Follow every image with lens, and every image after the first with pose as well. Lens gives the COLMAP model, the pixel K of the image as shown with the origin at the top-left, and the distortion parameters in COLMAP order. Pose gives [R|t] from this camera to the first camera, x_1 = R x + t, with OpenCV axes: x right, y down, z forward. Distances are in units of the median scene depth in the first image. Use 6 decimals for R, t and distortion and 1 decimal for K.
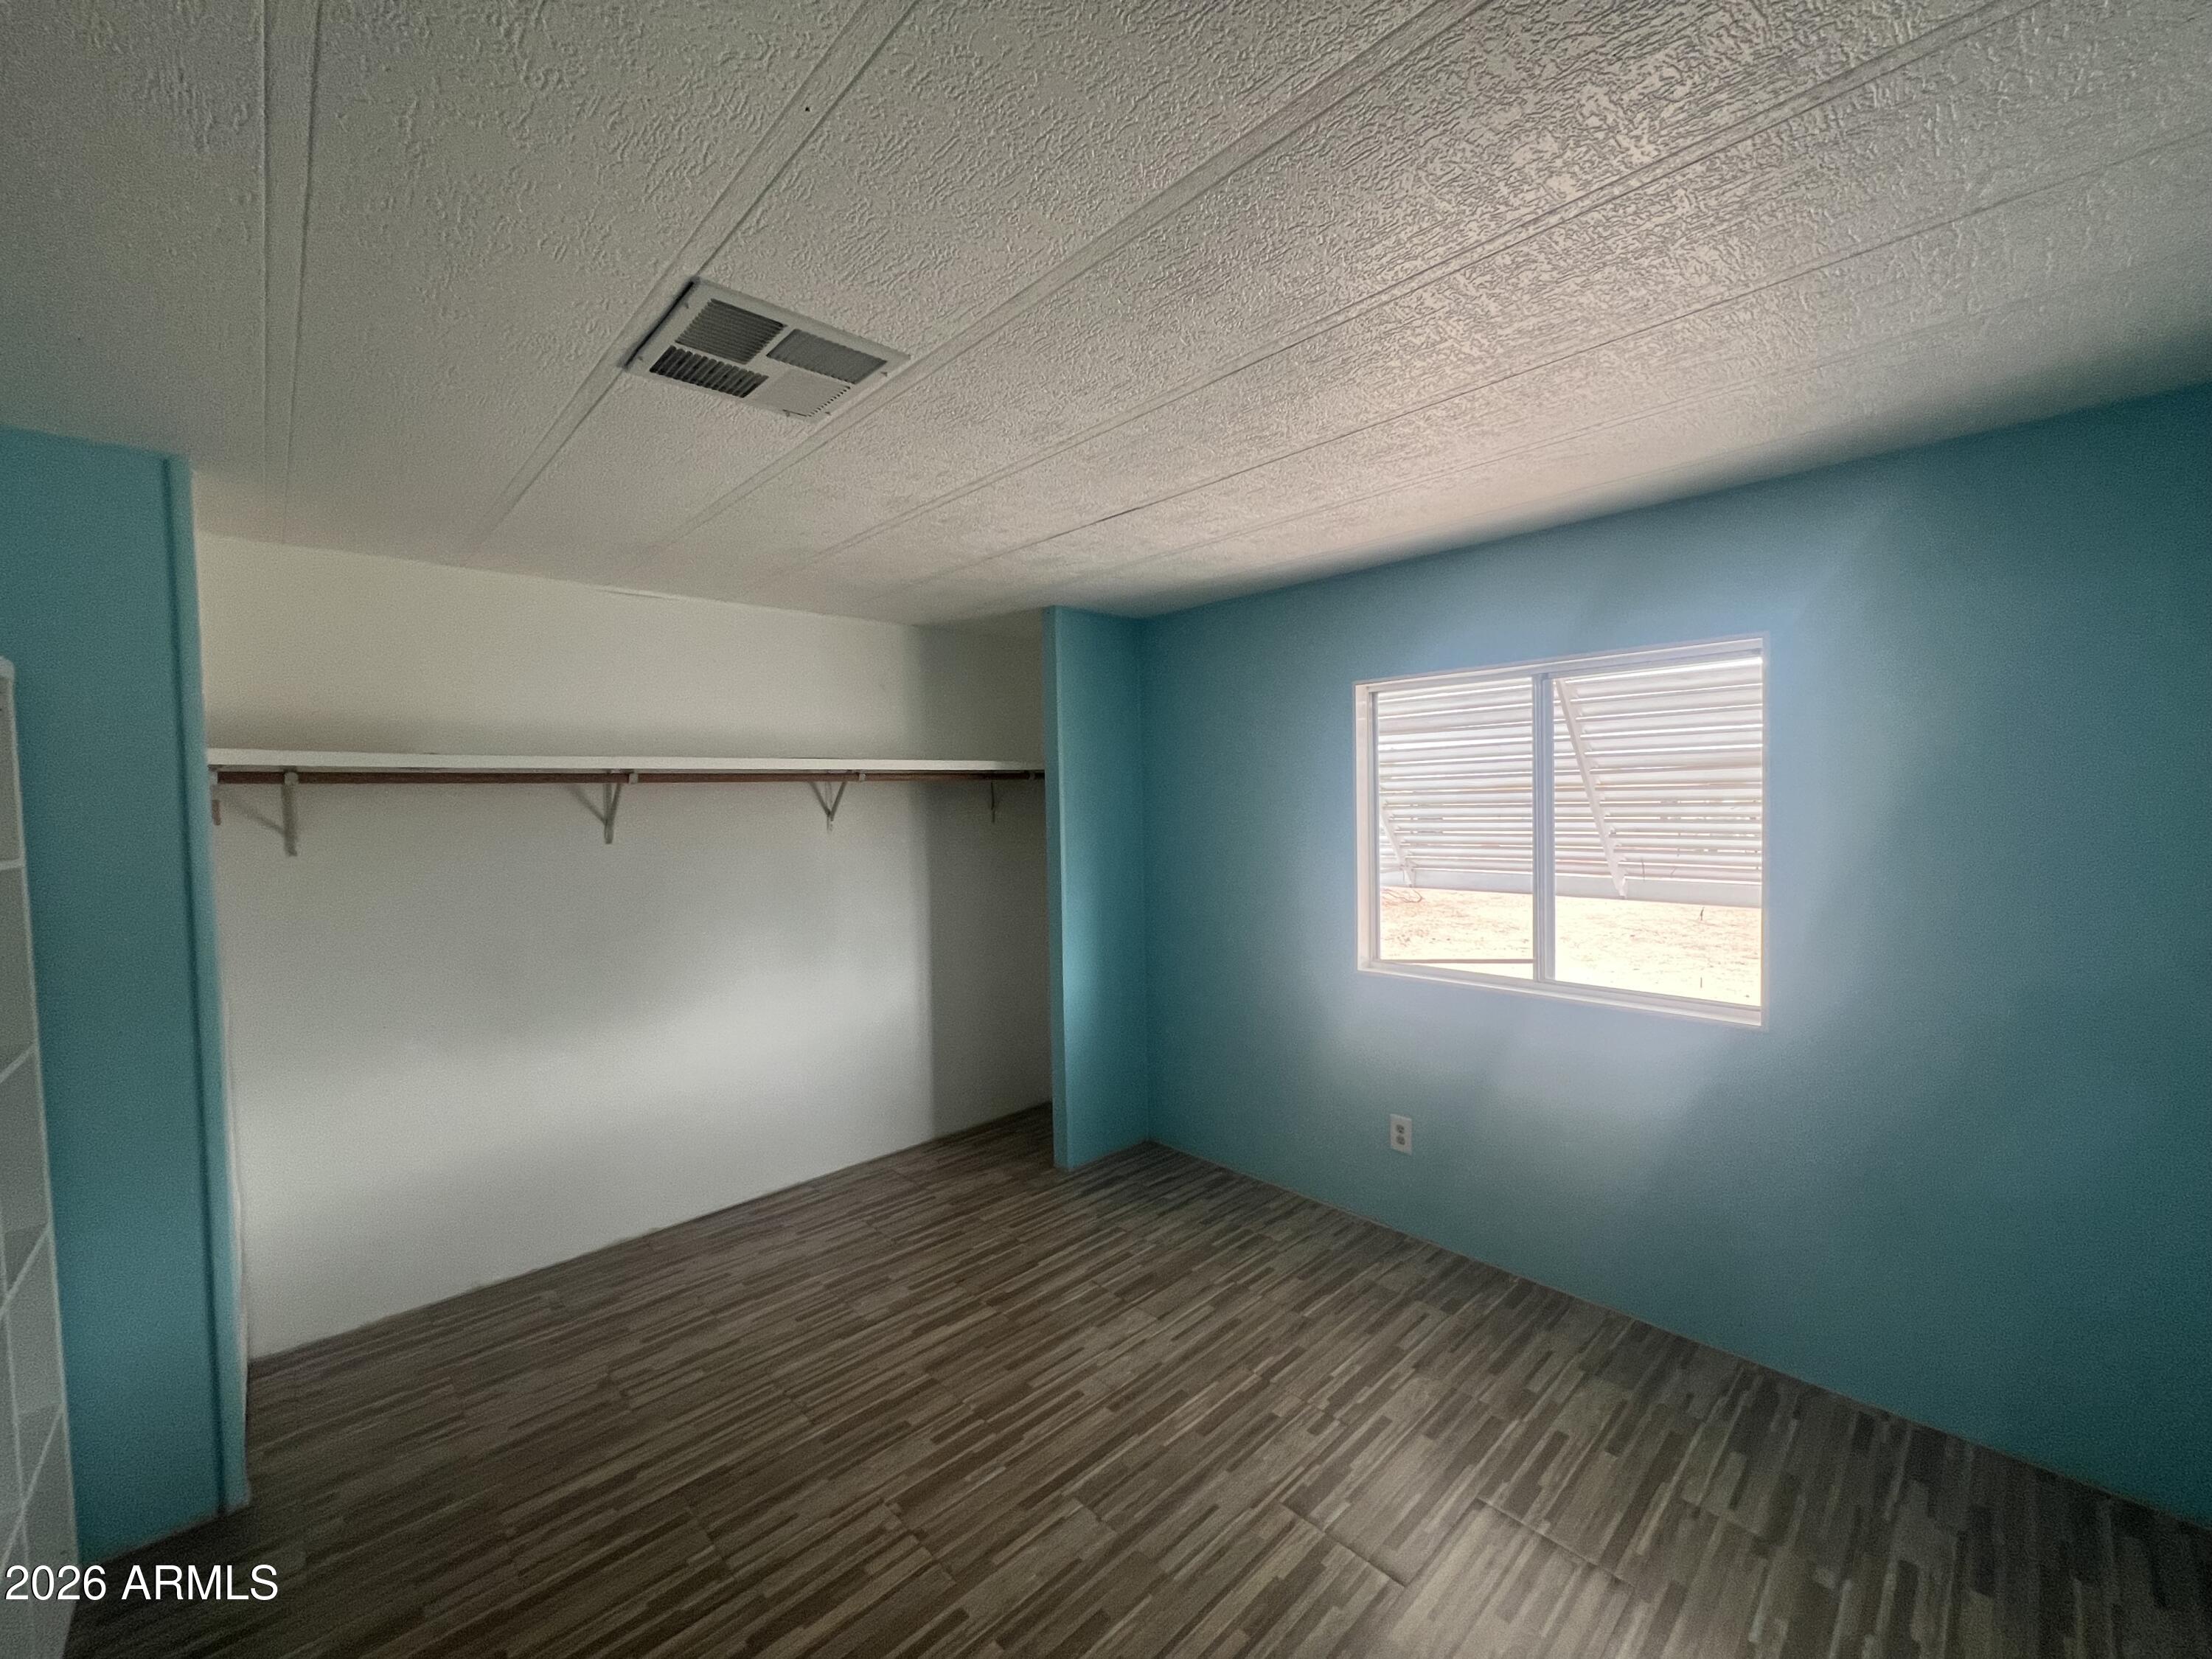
lens RADIAL K [[890.6, 0, 1100.7], [0, 890.6, 825.3], [0, 0, 1]] dist [-0.001300, 0.000658]
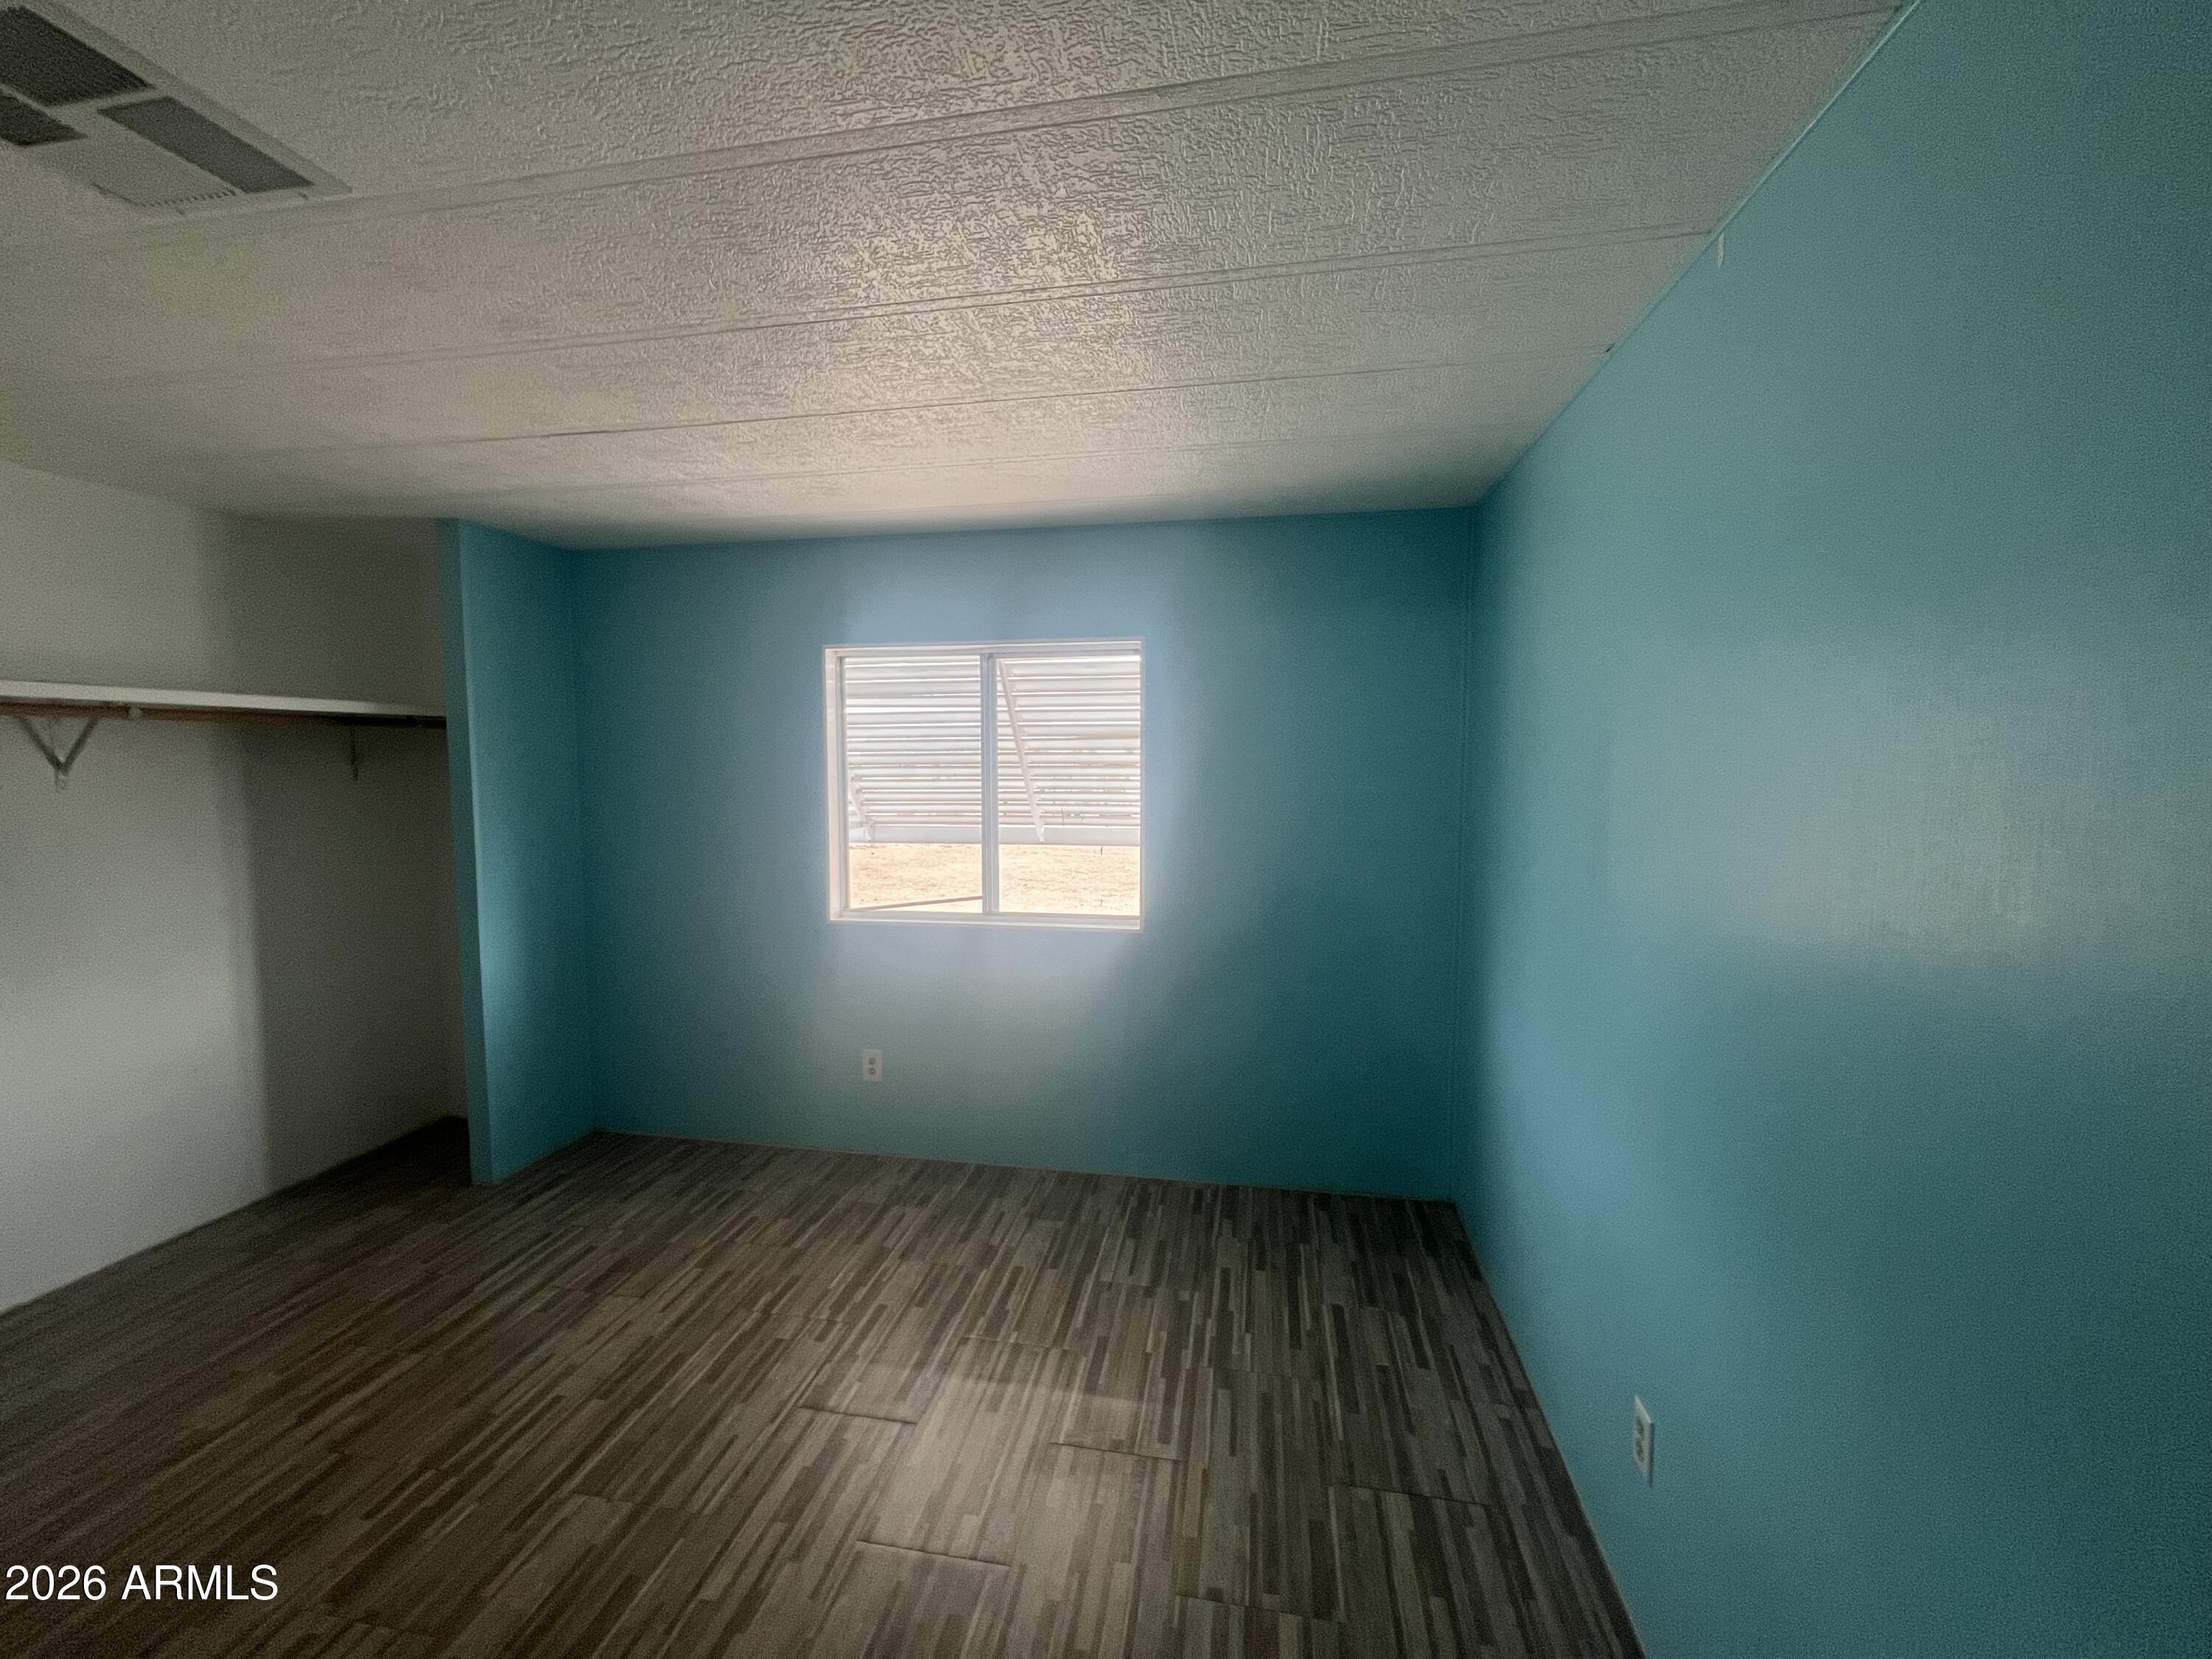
lens RADIAL K [[890.6, 0, 1100.7], [0, 890.6, 825.3], [0, 0, 1]] dist [-0.001300, 0.000658]
pose [[0.805711, -0.023096, 0.591859, -0.106726], [0.003074, 0.999389, 0.034815, 0.020397], [-0.592302, -0.026232, 0.805289, -0.053532]]
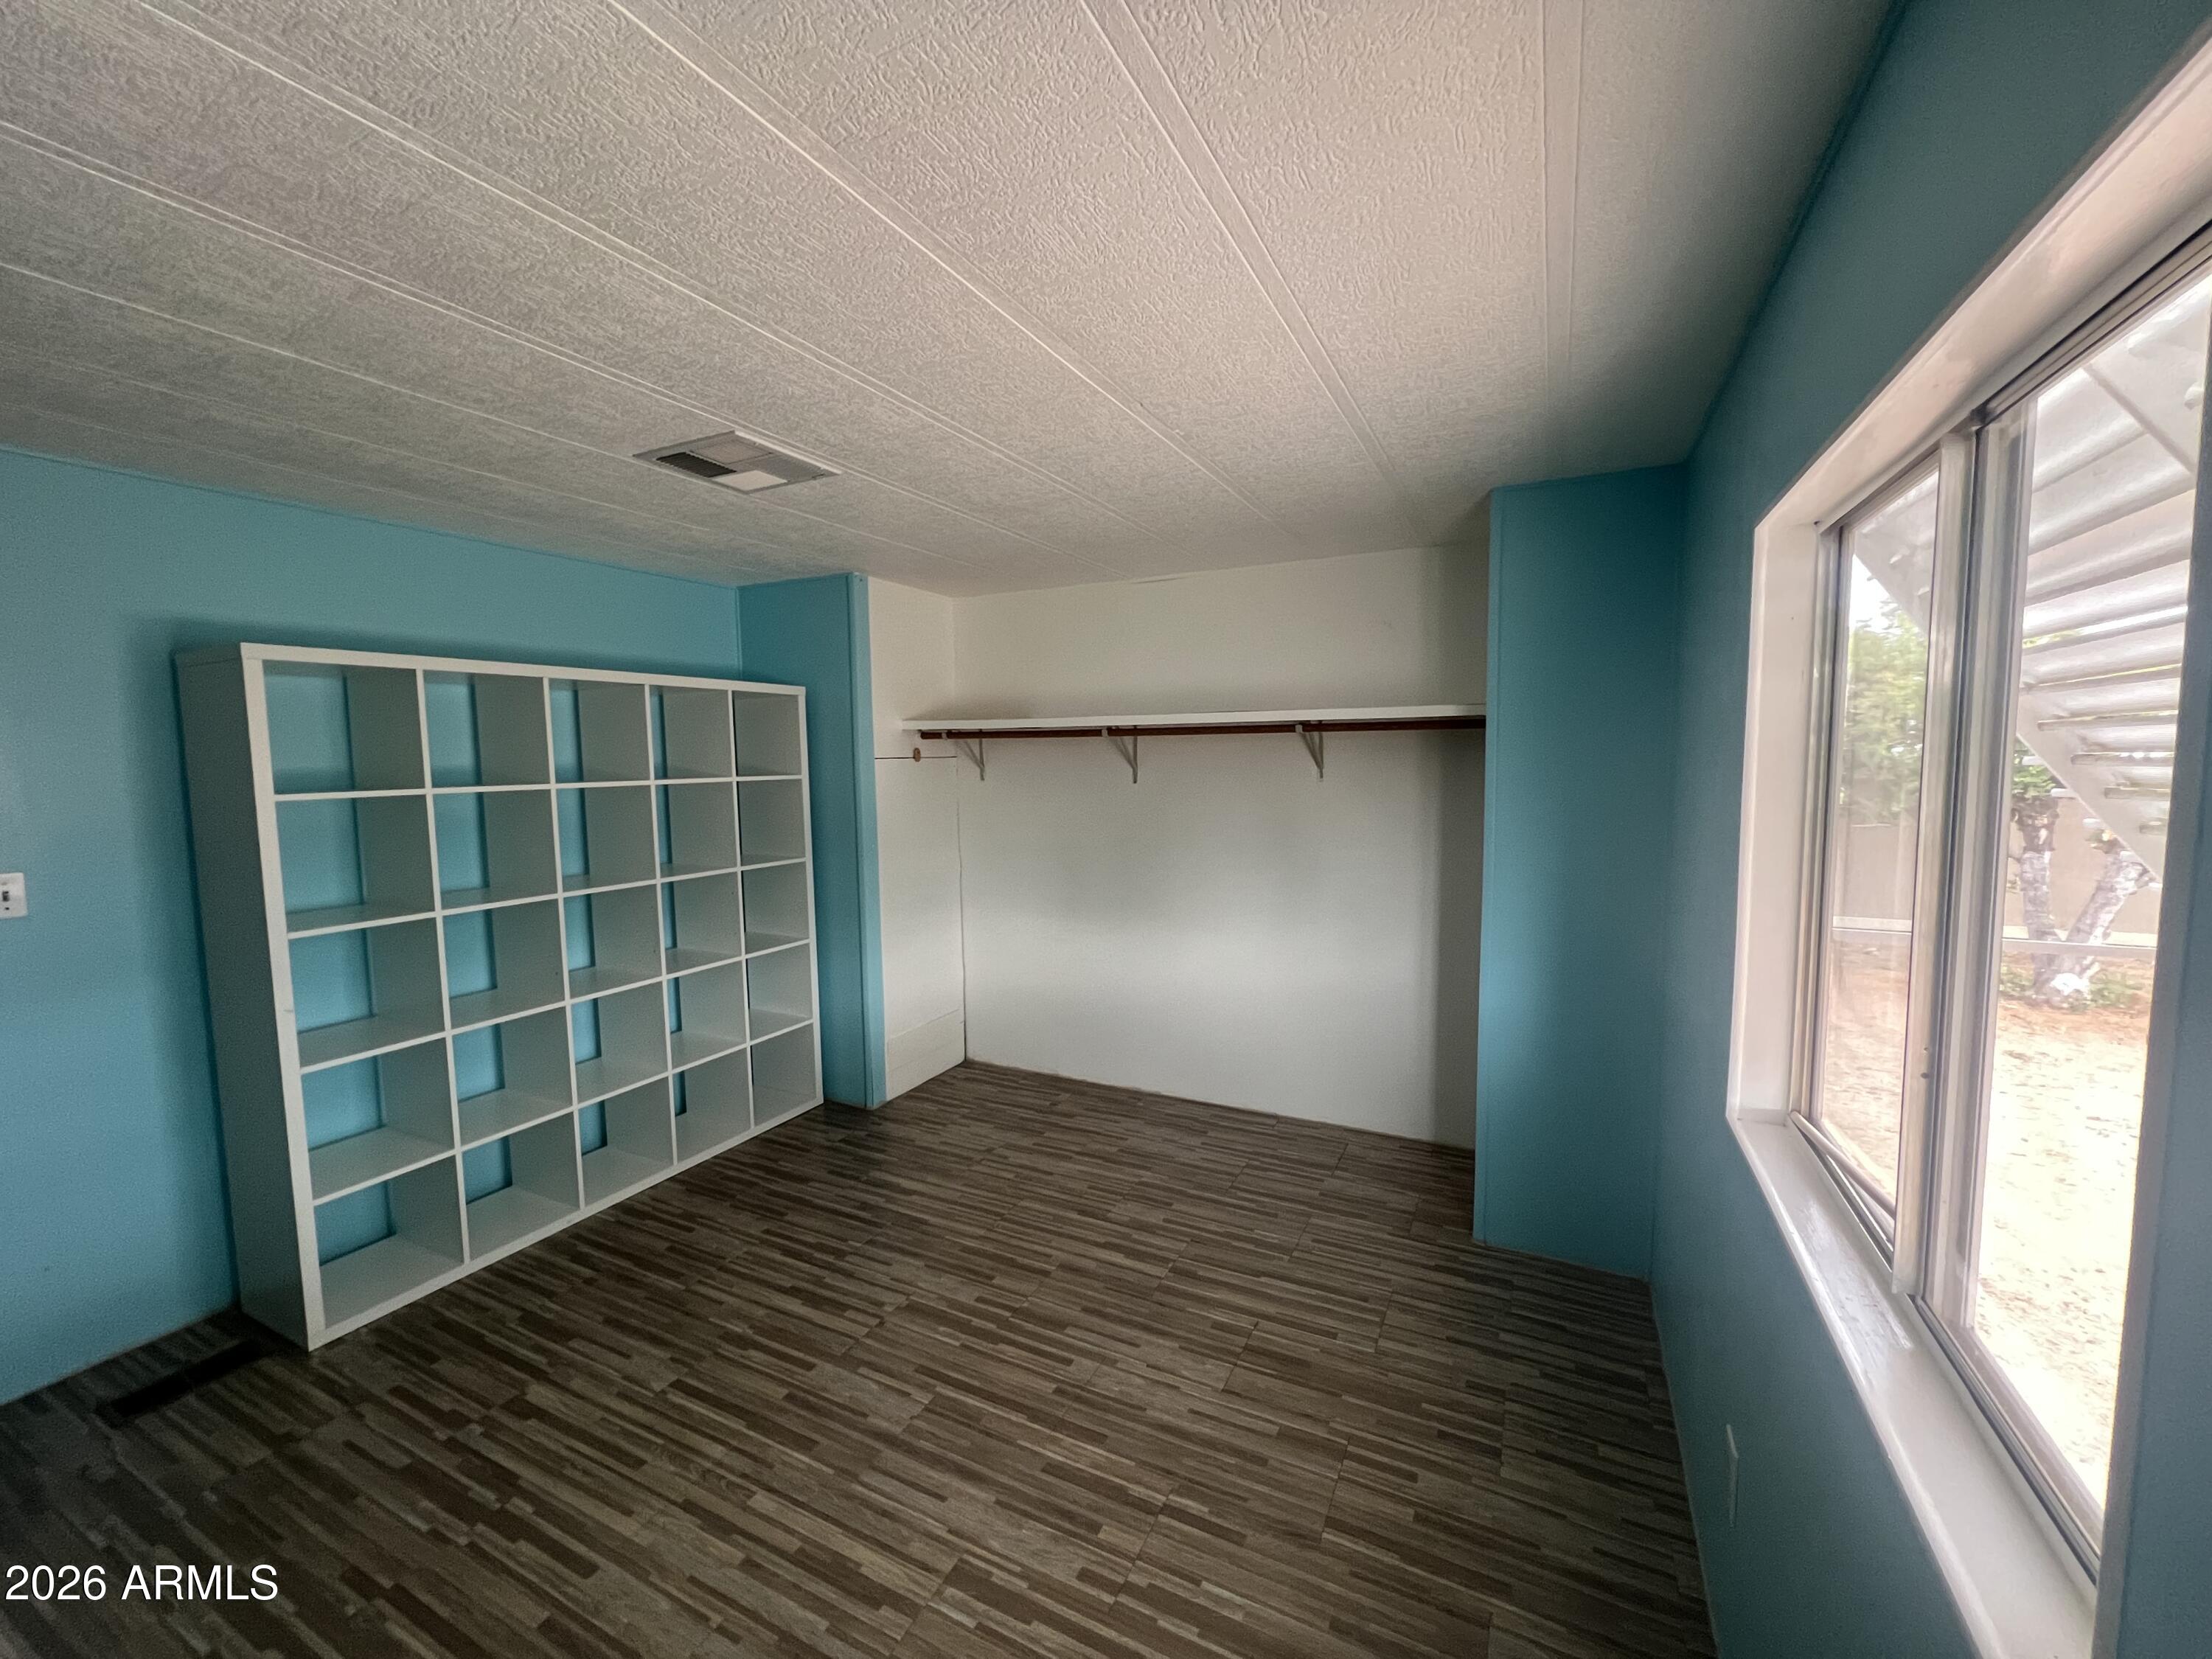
lens RADIAL K [[890.6, 0, 1100.7], [0, 890.6, 825.3], [0, 0, 1]] dist [-0.001300, 0.000658]
pose [[0.338329, 0.094445, -0.936276, 0.884831], [-0.027879, 0.995520, 0.090347, -0.046700], [0.940615, -0.004464, 0.339447, 0.723562]]
